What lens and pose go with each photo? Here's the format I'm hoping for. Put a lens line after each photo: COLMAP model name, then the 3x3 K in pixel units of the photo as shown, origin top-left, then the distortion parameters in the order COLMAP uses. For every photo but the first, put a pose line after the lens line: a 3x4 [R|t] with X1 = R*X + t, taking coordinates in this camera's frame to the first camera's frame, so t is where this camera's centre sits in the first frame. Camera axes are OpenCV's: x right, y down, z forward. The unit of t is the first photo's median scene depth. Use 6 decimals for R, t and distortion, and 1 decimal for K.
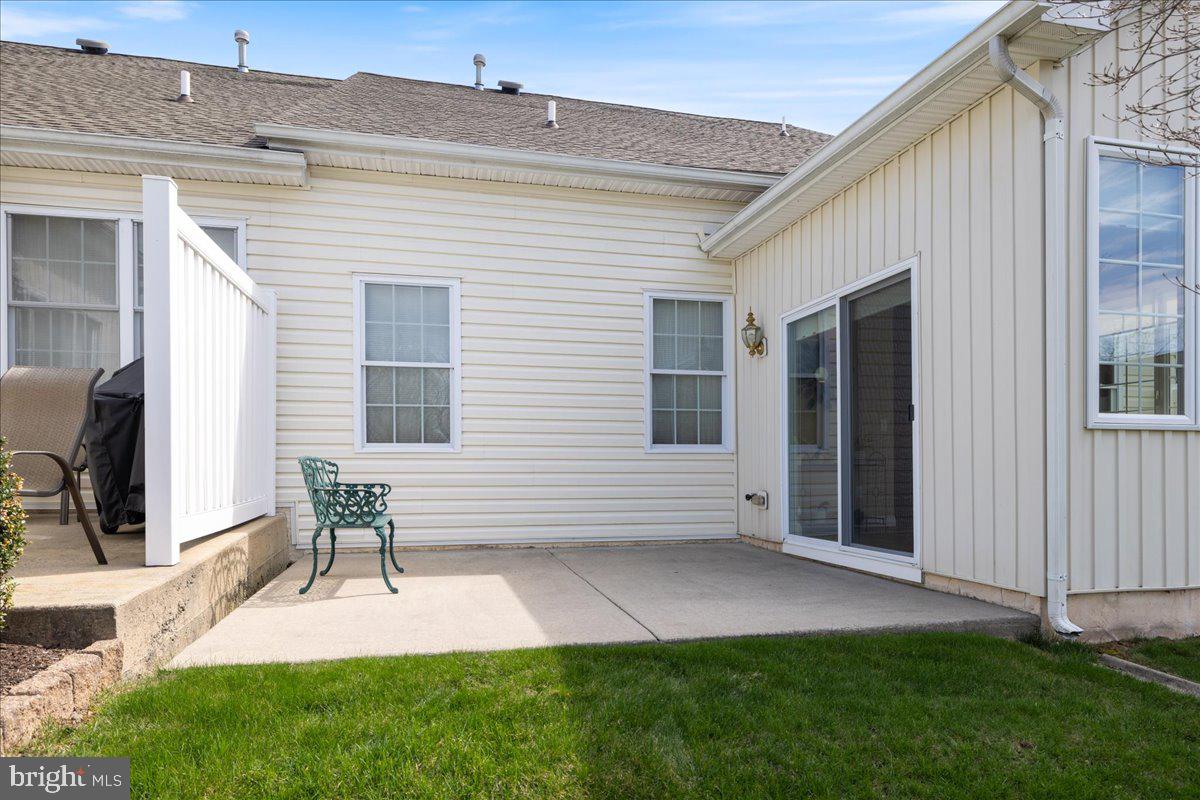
lens RADIAL K [[726.1, 0, 558.7], [0, 726.1, 458.1], [0, 0, 1]] dist [-0.006454, -0.000728]
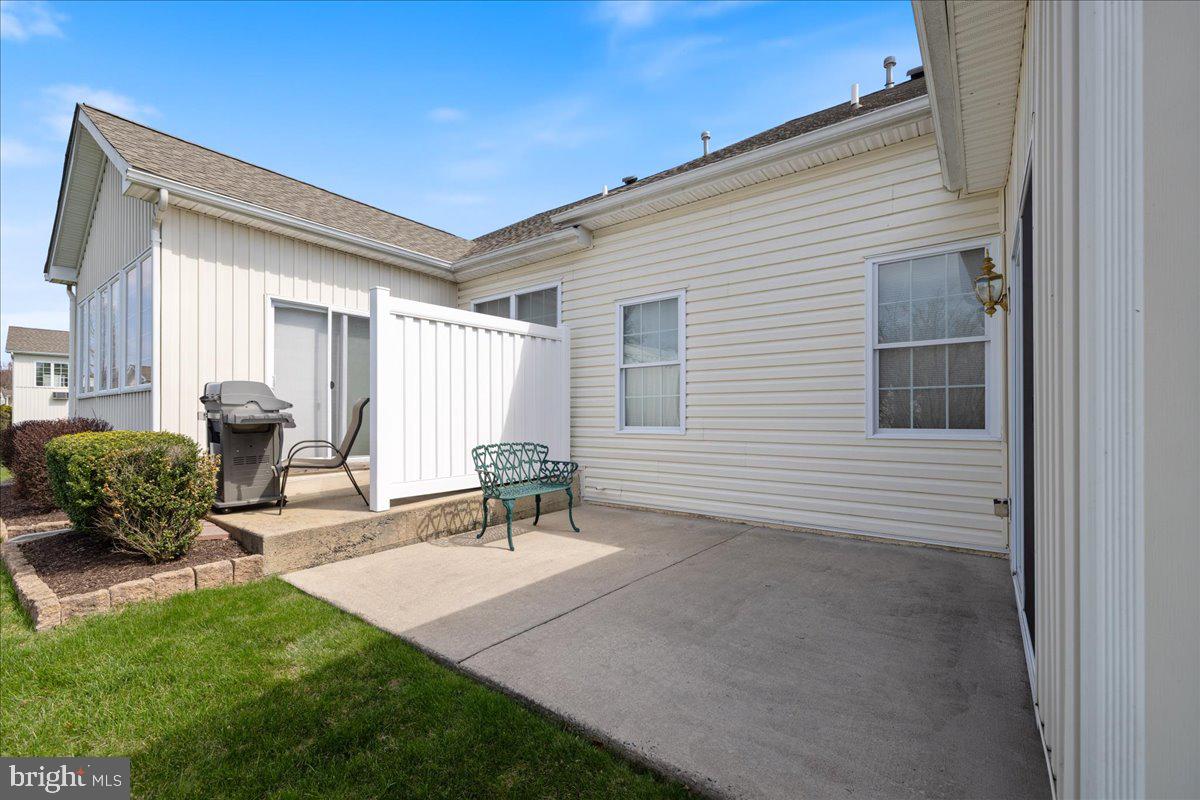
lens RADIAL K [[503.7, 0, 608.9], [0, 503.7, 406.5], [0, 0, 1]] dist [-0.001184, 0.000836]
pose [[0.637972, -0.015089, -0.769912, 0.412722], [0.012135, 0.999881, -0.009541, -0.046427], [0.769964, -0.003256, 0.638079, 0.369493]]
